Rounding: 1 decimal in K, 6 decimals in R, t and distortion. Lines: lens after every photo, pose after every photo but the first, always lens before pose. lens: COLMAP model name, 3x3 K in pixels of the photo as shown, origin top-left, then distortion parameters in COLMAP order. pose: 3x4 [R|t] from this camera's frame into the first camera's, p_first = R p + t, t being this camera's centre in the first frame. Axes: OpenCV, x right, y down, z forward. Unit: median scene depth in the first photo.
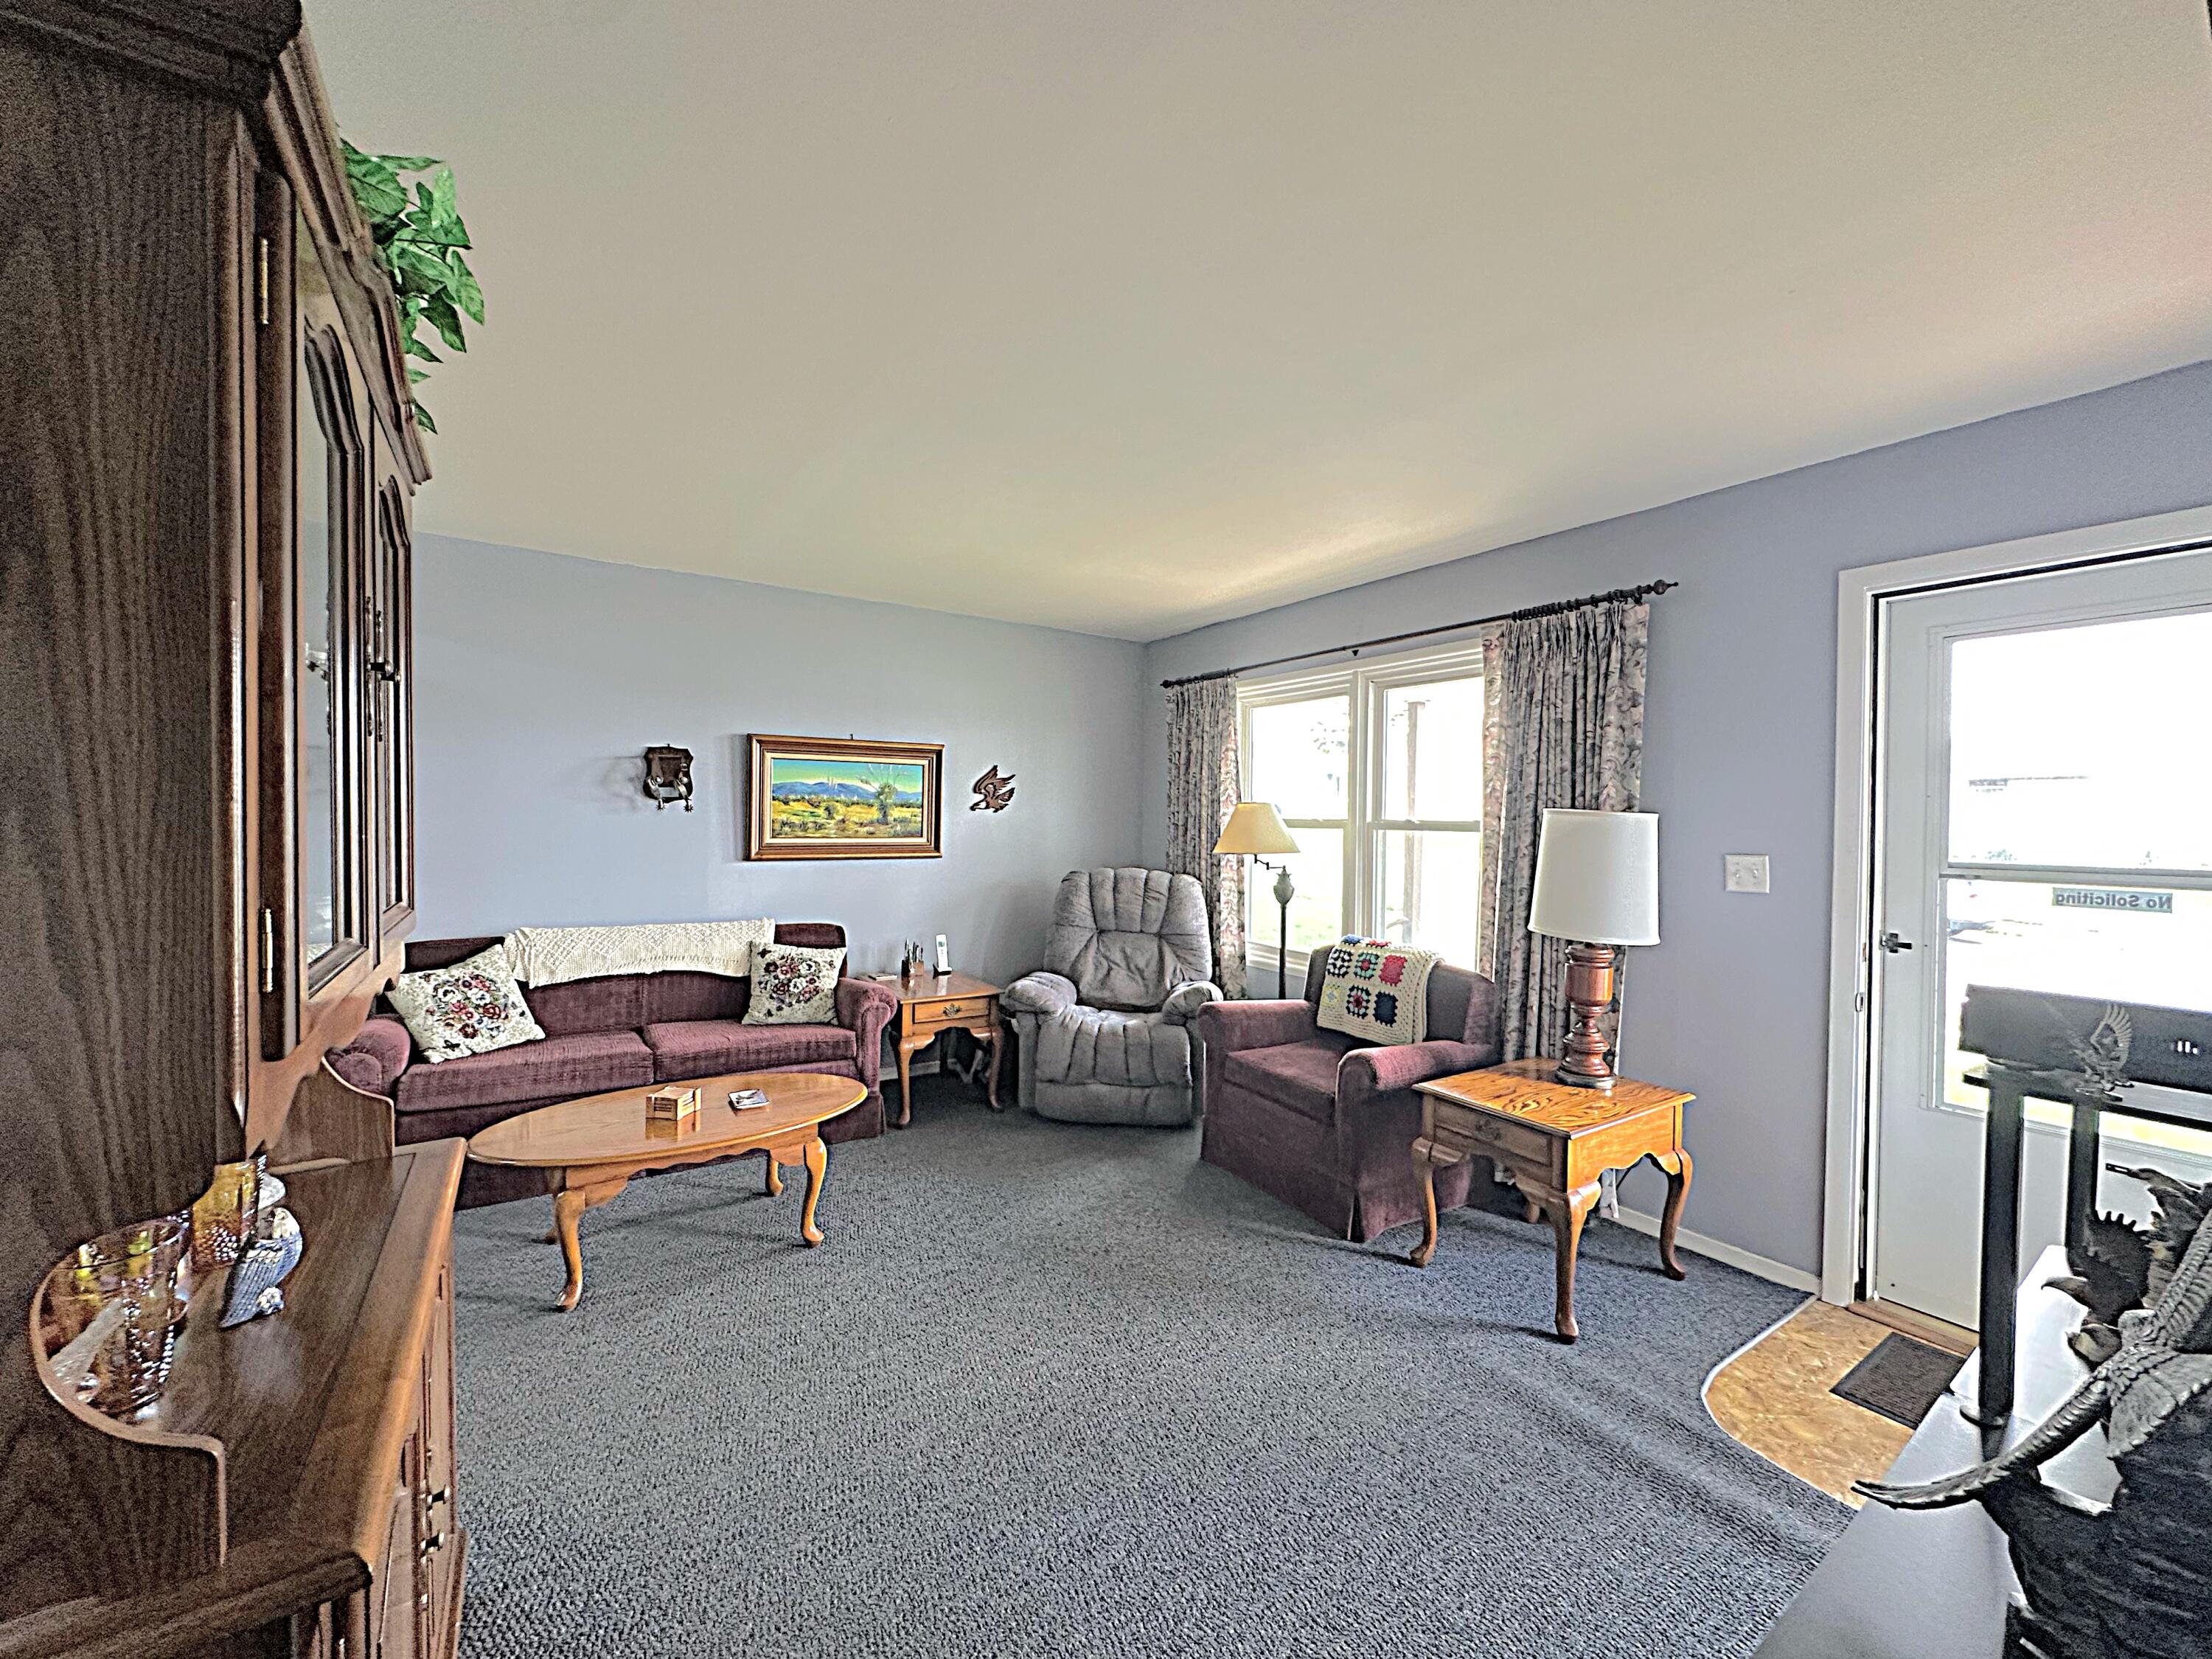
lens RADIAL K [[884.1, 0, 1103.1], [0, 884.1, 830.0], [0, 0, 1]] dist [-0.004503, 0.000819]
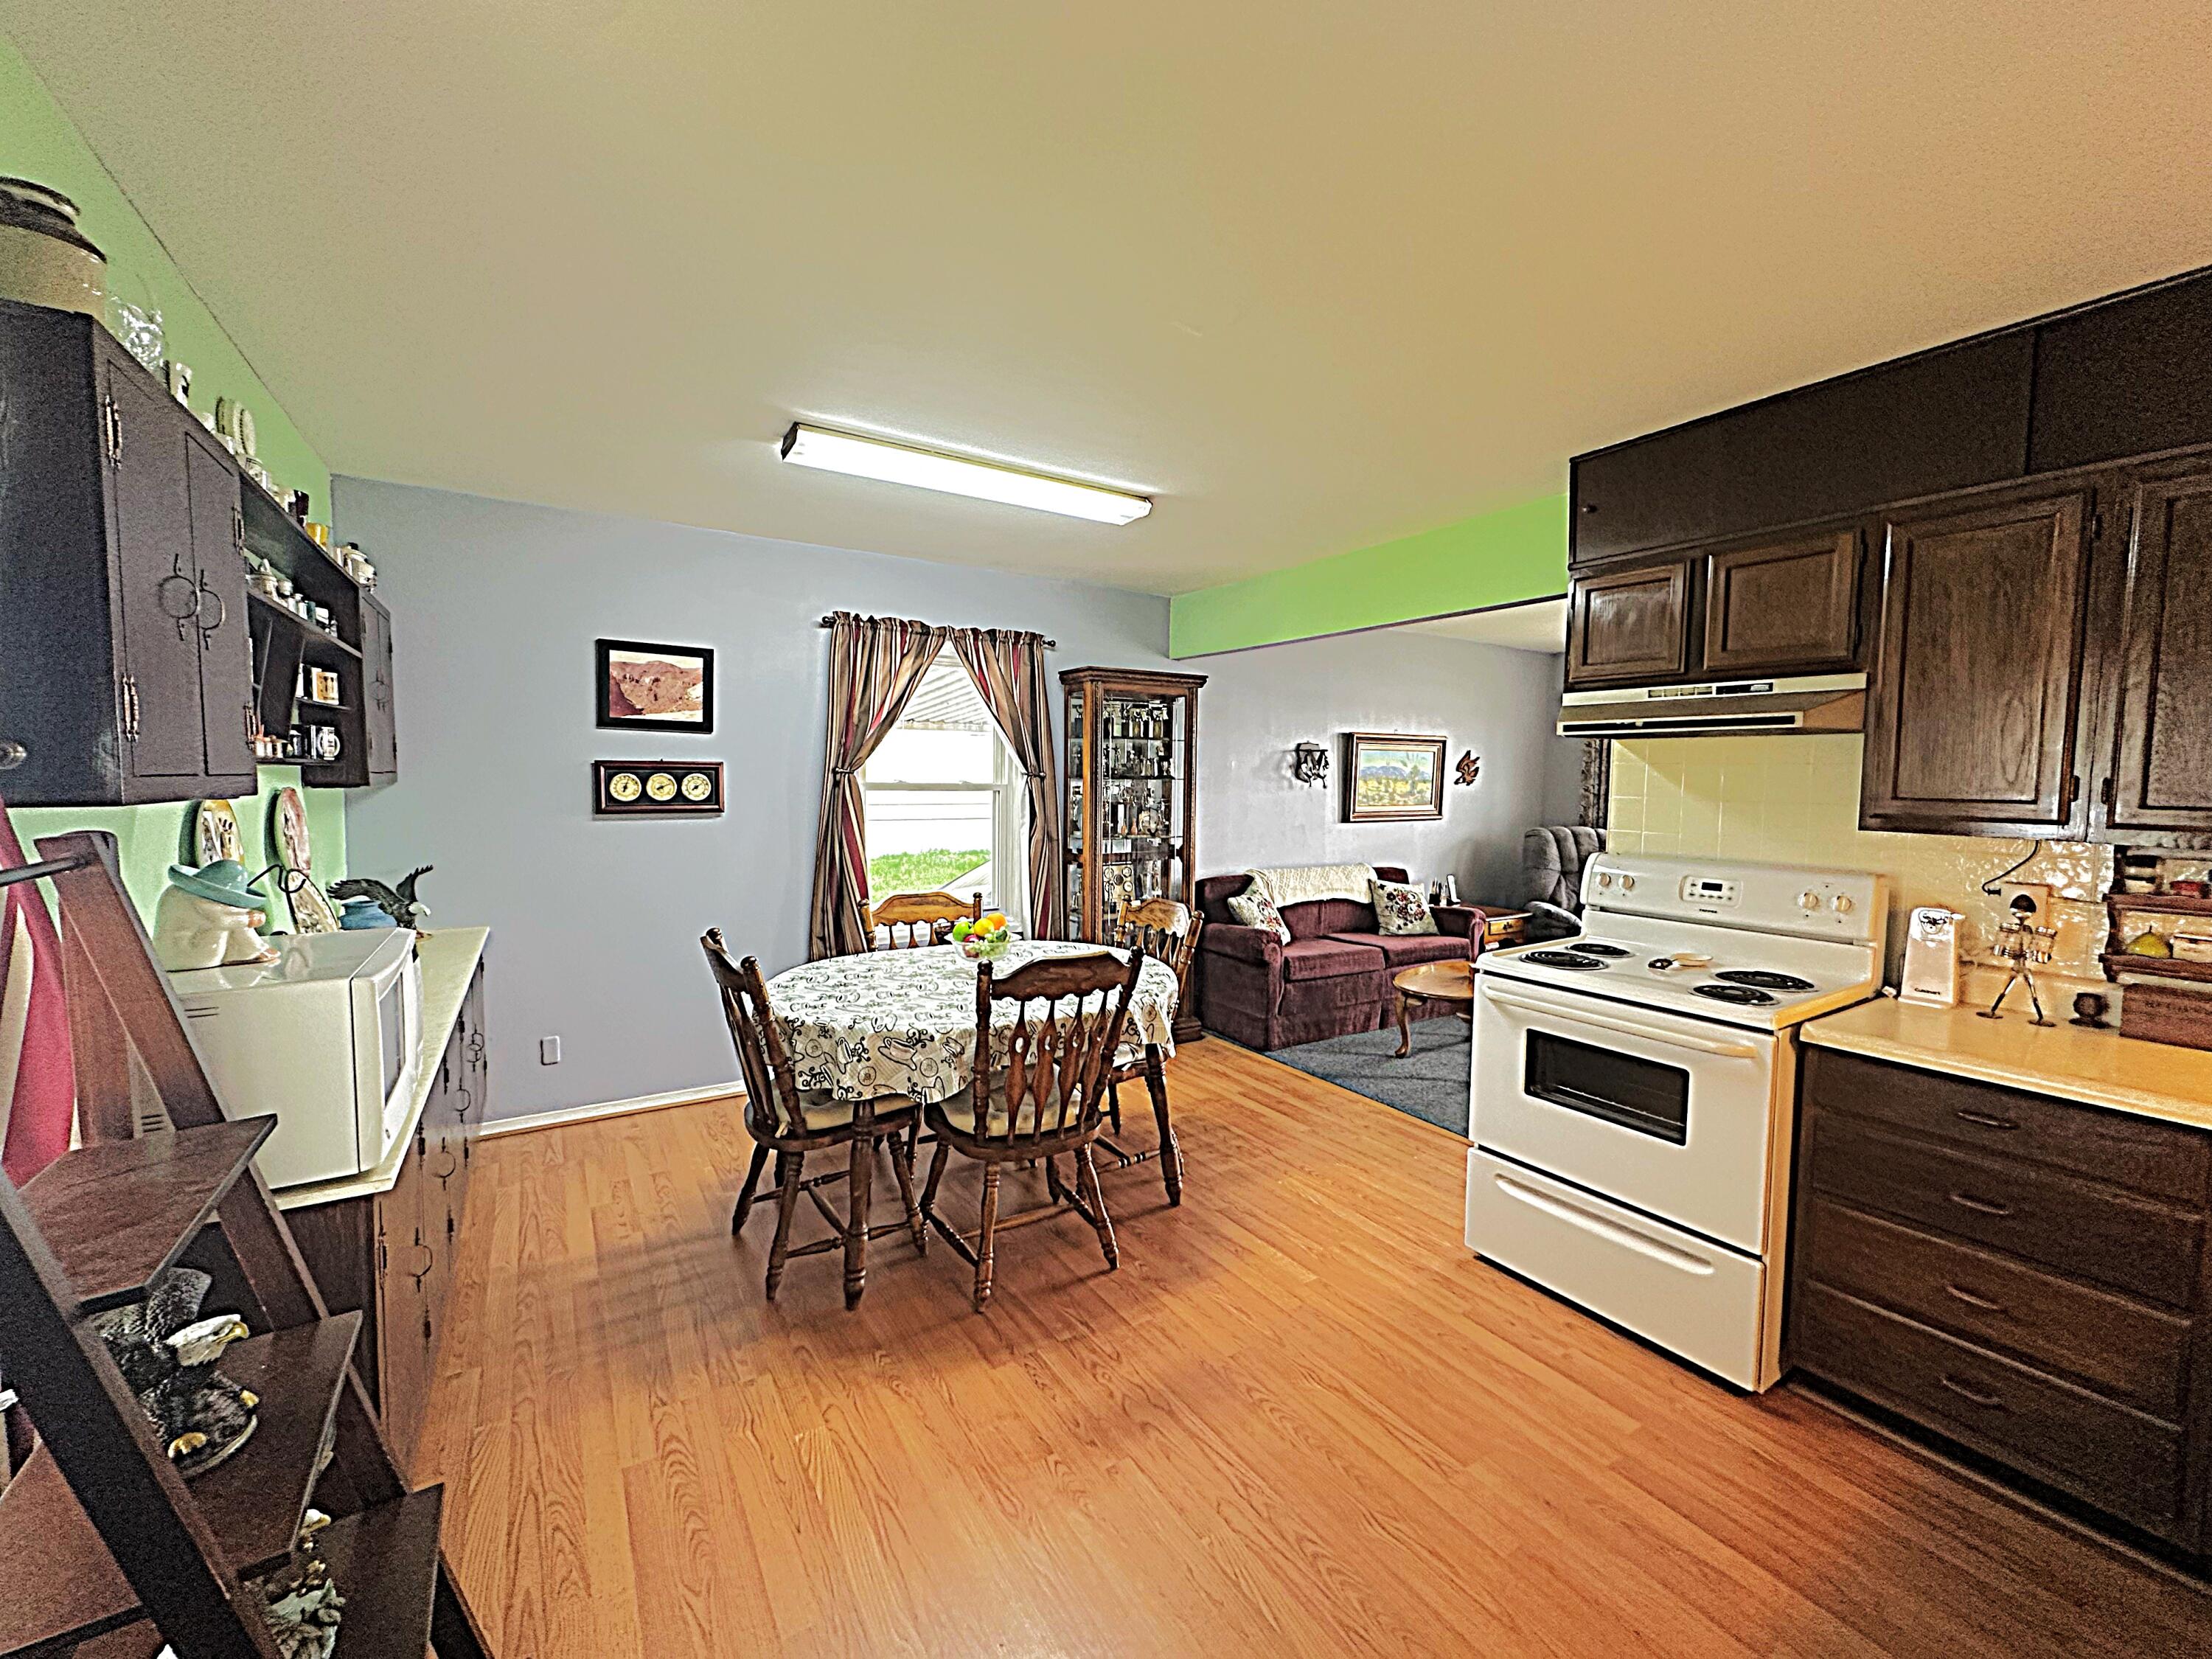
lens RADIAL K [[884.1, 0, 1103.0], [0, 884.1, 828.2], [0, 0, 1]] dist [-0.004503, 0.000819]
pose [[0.999647, -0.002534, -0.026437, -0.758996], [0.003799, 0.998845, 0.047897, -0.025766], [0.026285, -0.047980, 0.998502, -0.423914]]
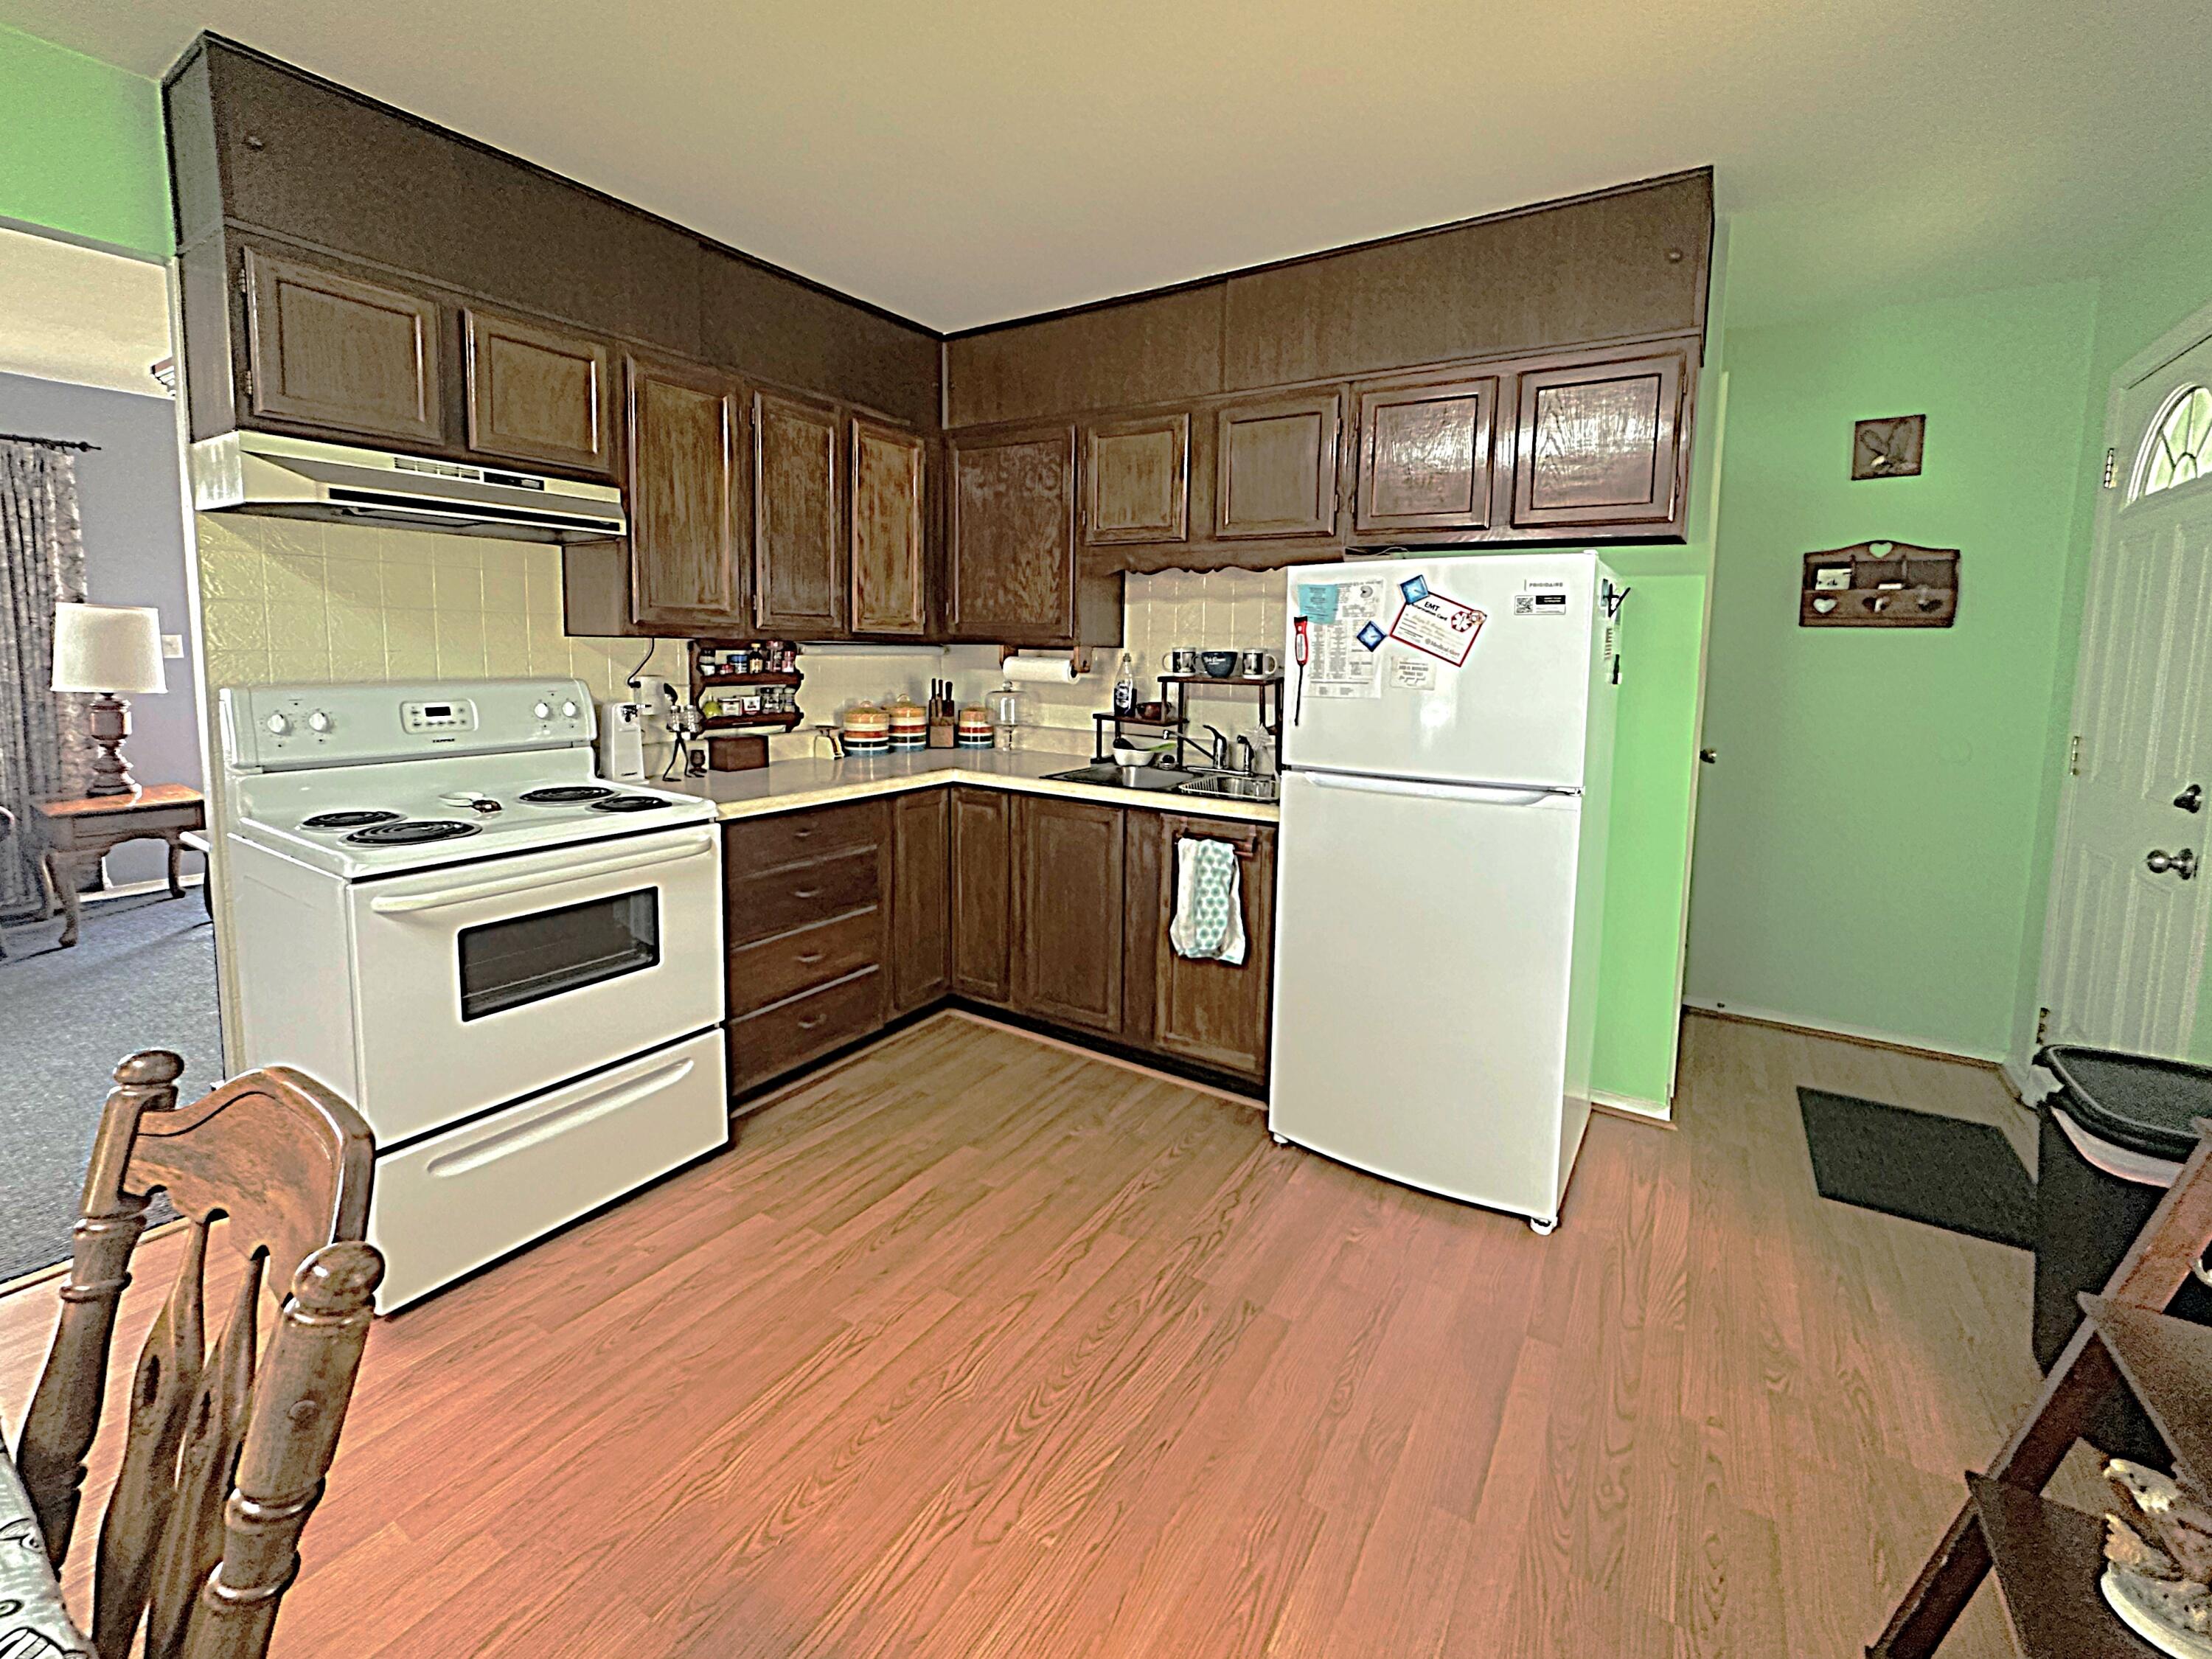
lens RADIAL K [[932.7, 0, 1103.7], [0, 932.7, 732.4], [0, 0, 1]] dist [-0.002702, 0.000742]
pose [[-0.394456, -0.110811, 0.912209, -1.005361], [-0.013494, 0.993294, 0.114825, -0.008936], [-0.918816, 0.032984, -0.393306, 0.068712]]
